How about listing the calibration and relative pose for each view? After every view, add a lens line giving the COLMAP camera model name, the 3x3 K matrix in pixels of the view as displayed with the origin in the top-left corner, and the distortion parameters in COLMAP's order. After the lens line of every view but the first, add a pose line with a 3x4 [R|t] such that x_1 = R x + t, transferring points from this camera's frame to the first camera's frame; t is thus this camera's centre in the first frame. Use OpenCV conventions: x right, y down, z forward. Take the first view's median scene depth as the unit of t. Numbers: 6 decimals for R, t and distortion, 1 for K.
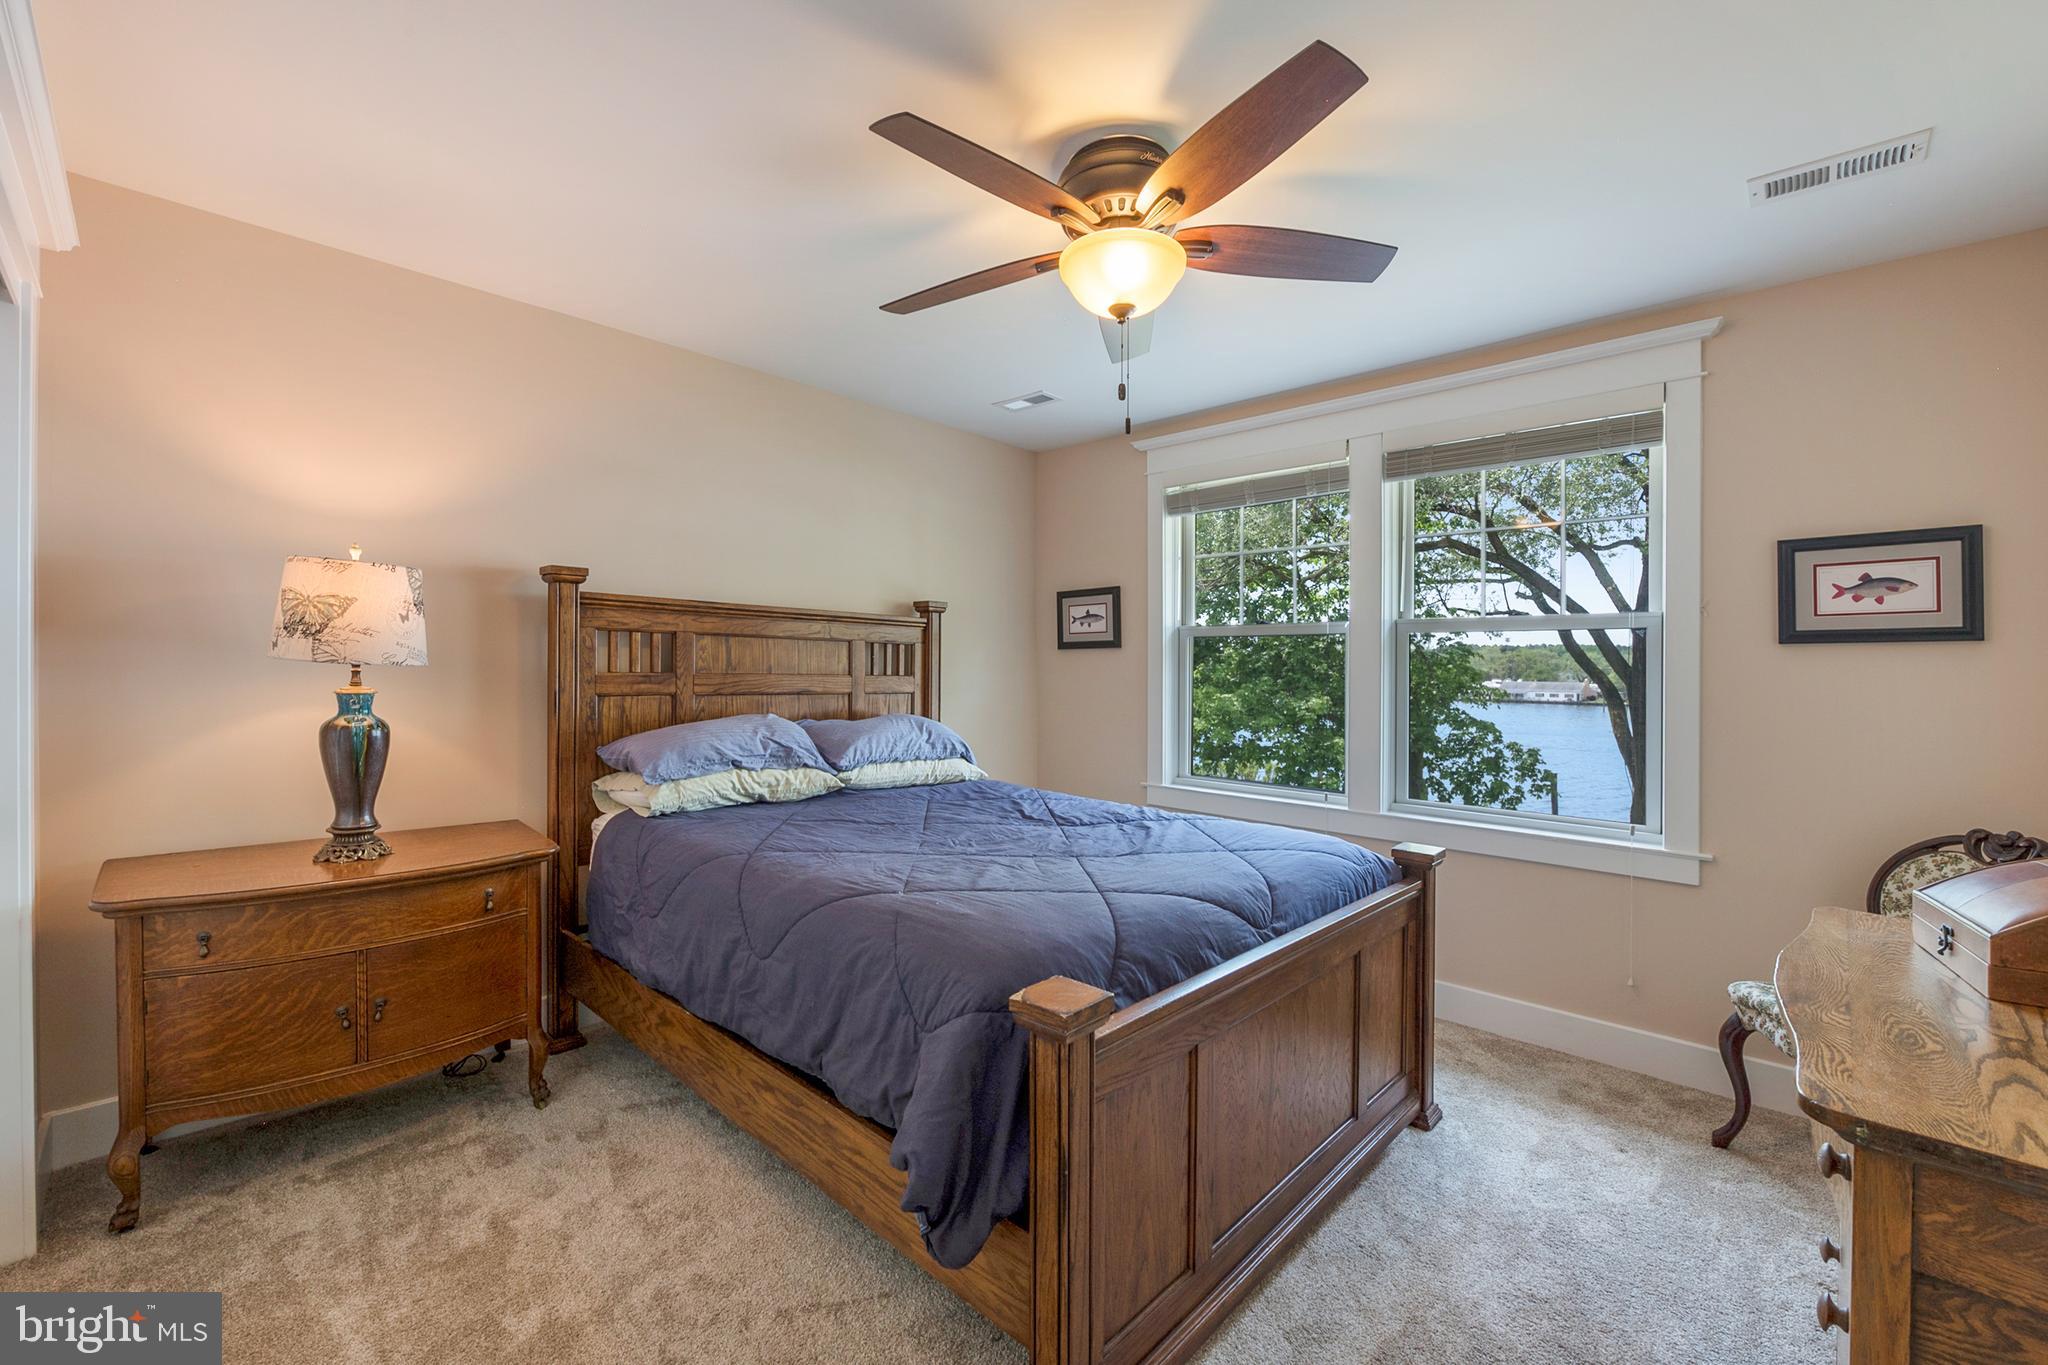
lens RADIAL K [[818.0, 0, 1023.5], [0, 818.0, 675.9], [0, 0, 1]] dist [-0.008567, -0.000922]
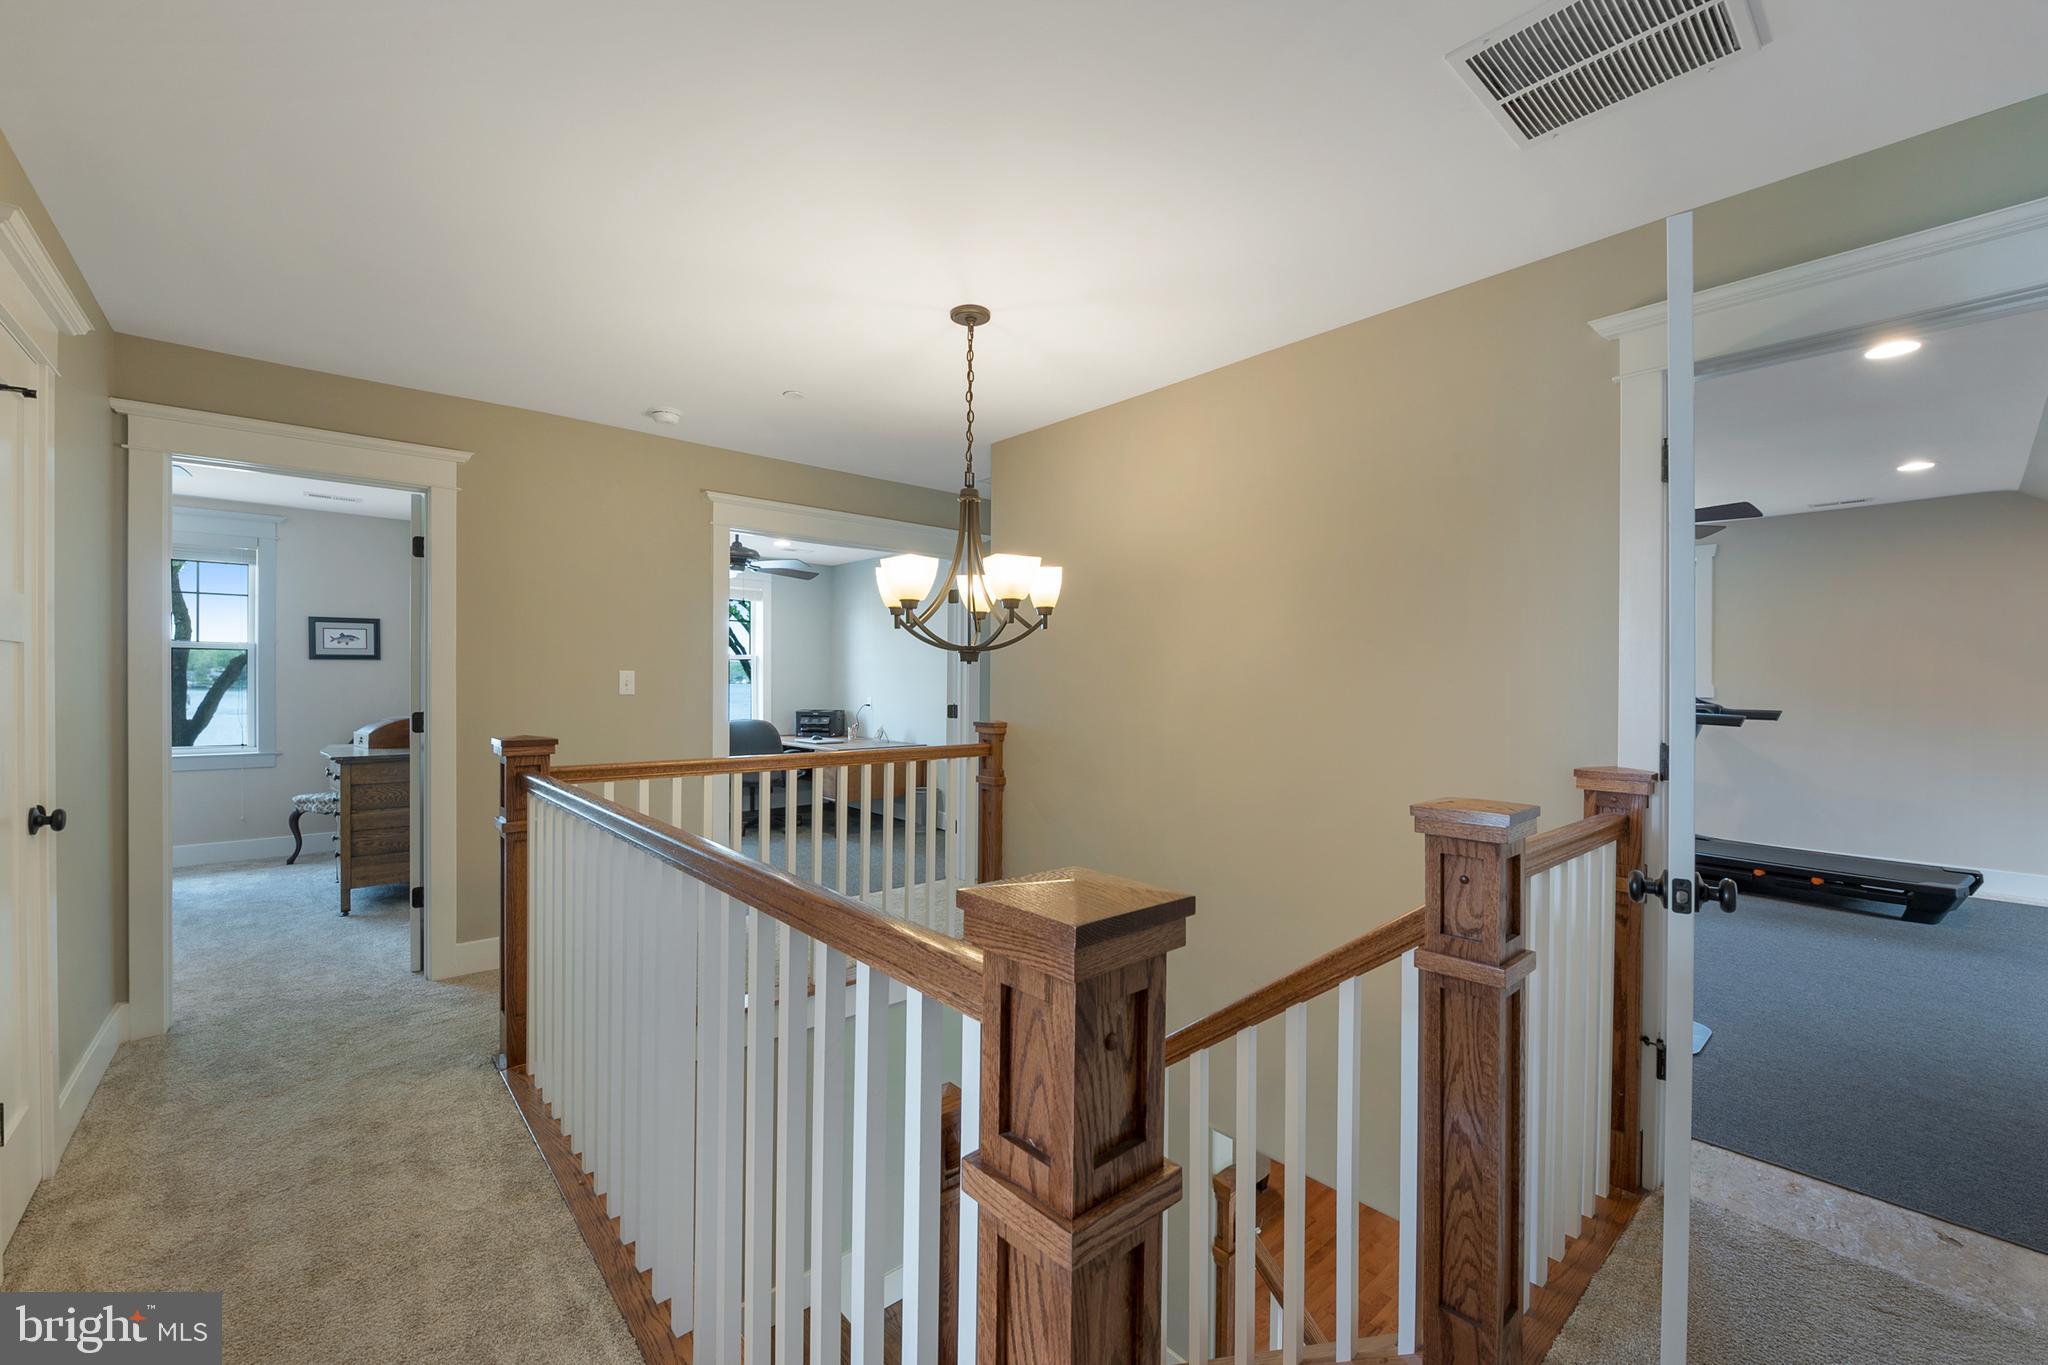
lens RADIAL K [[818.0, 0, 1025.7], [0, 818.0, 692.8], [0, 0, 1]] dist [-0.008567, -0.000922]
pose [[0.067446, -0.011162, 0.997660, -1.387251], [-0.003866, 0.999927, 0.011448, 0.025142], [-0.997715, -0.004629, 0.067398, -1.338472]]
